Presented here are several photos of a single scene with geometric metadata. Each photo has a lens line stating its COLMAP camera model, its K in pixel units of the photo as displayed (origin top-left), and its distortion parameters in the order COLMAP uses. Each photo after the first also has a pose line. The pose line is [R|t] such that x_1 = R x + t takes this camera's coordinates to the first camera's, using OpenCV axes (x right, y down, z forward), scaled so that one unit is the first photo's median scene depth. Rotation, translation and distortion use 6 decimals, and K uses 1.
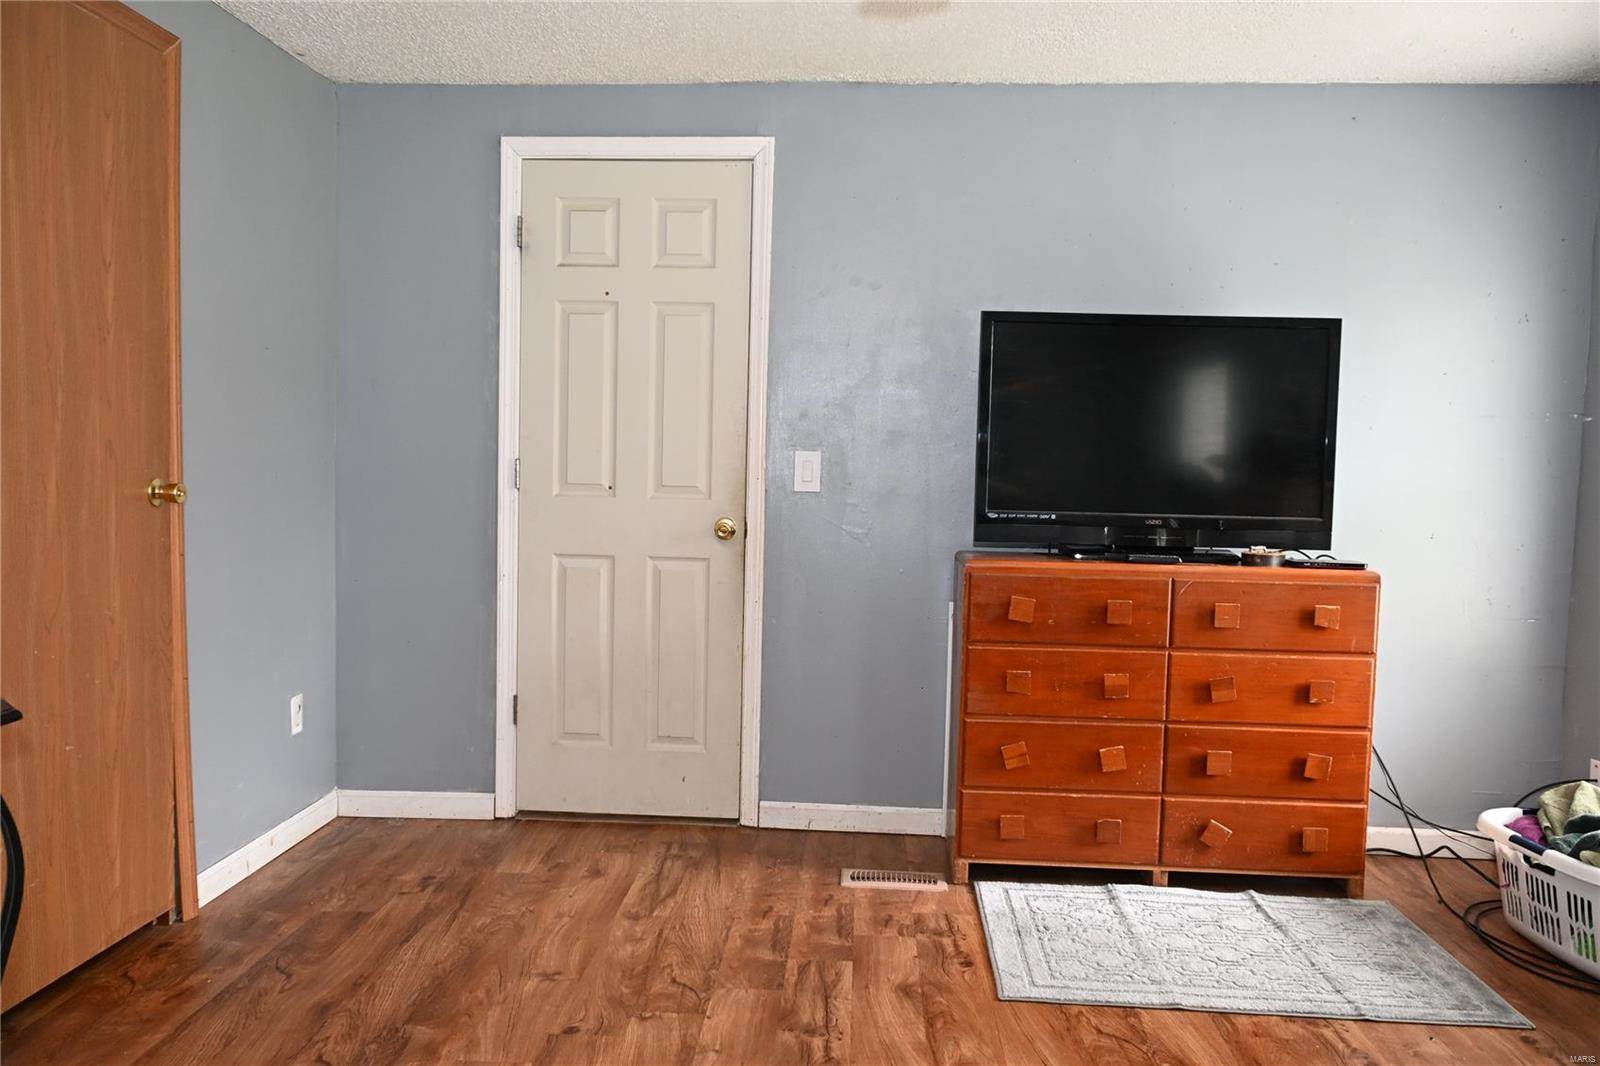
lens RADIAL K [[1196.3, 0, 798.6], [0, 1196.3, 535.1], [0, 0, 1]] dist [-0.001342, -0.014142]
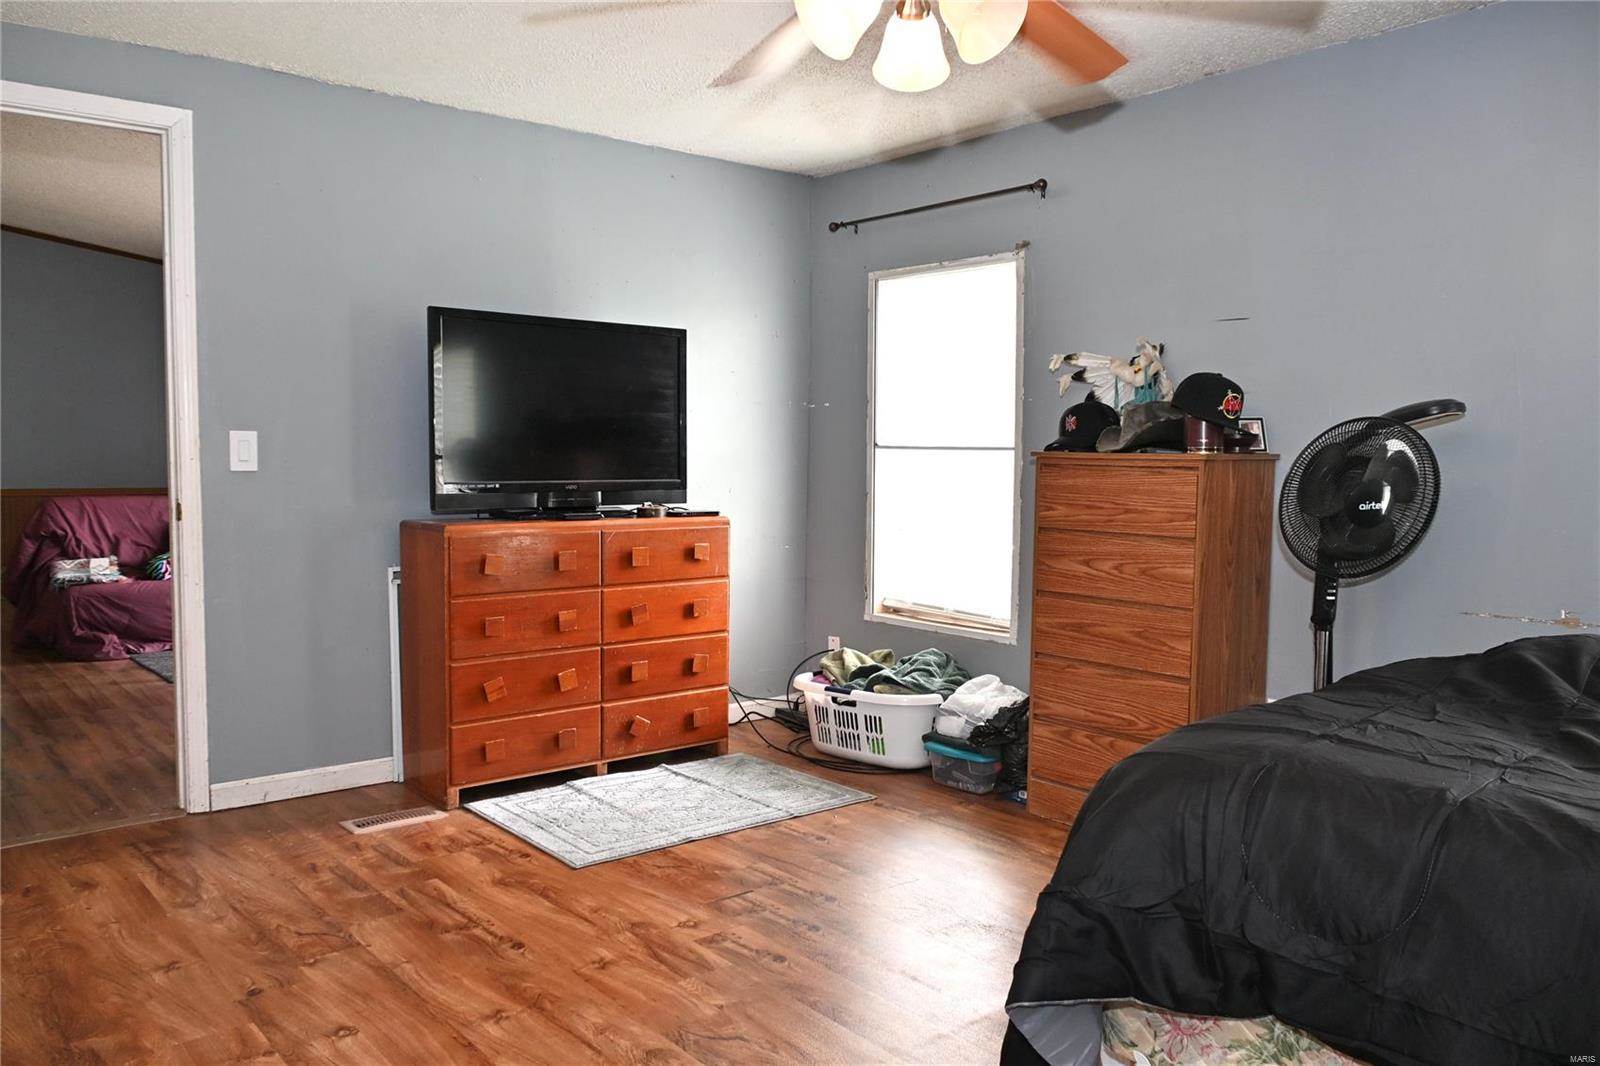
lens RADIAL K [[1196.3, 0, 803.4], [0, 1196.3, 531.1], [0, 0, 1]] dist [-0.001342, -0.014142]
pose [[0.725977, -0.062701, 0.684854, -0.397294], [0.047997, 0.998026, 0.040495, -0.004369], [-0.686042, 0.003472, 0.727554, -0.064813]]
